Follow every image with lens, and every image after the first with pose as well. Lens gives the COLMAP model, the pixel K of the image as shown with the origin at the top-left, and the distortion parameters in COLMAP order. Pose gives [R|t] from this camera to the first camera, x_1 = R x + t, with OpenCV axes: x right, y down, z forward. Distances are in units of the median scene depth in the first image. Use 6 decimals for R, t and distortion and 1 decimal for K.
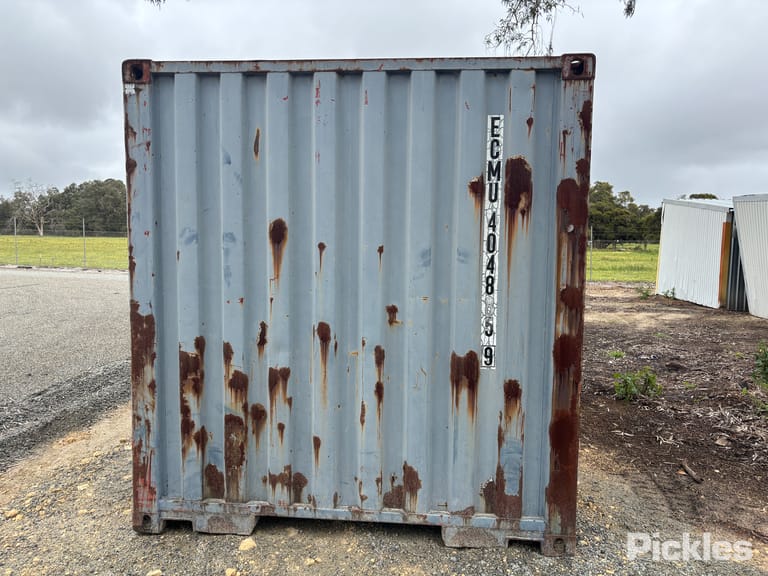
lens RADIAL K [[590.5, 0, 381.8], [0, 590.5, 273.5], [0, 0, 1]] dist [0.058239, -0.068810]
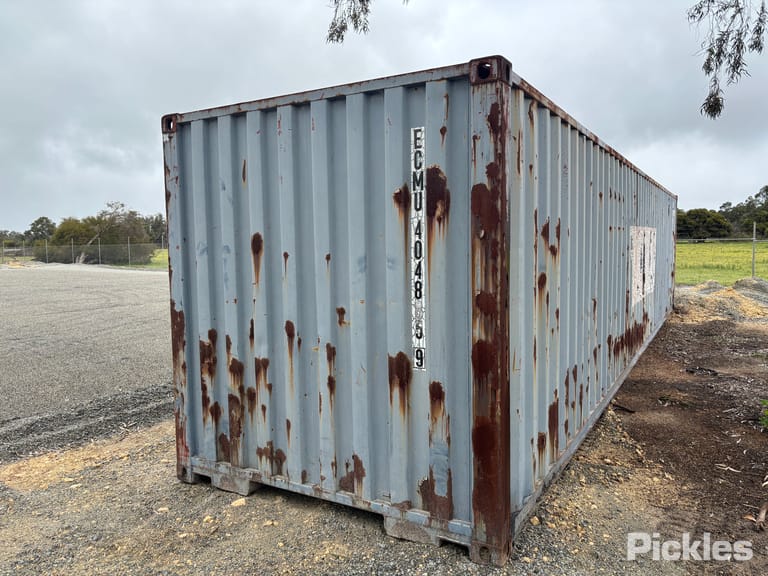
lens RADIAL K [[590.5, 0, 381.8], [0, 590.5, 273.5], [0, 0, 1]] dist [0.058239, -0.068810]
pose [[0.900908, -0.003299, -0.433998, 0.568443], [-0.000606, 0.999961, -0.008858, 0.000023], [0.434010, 0.008243, 0.900870, 0.033379]]
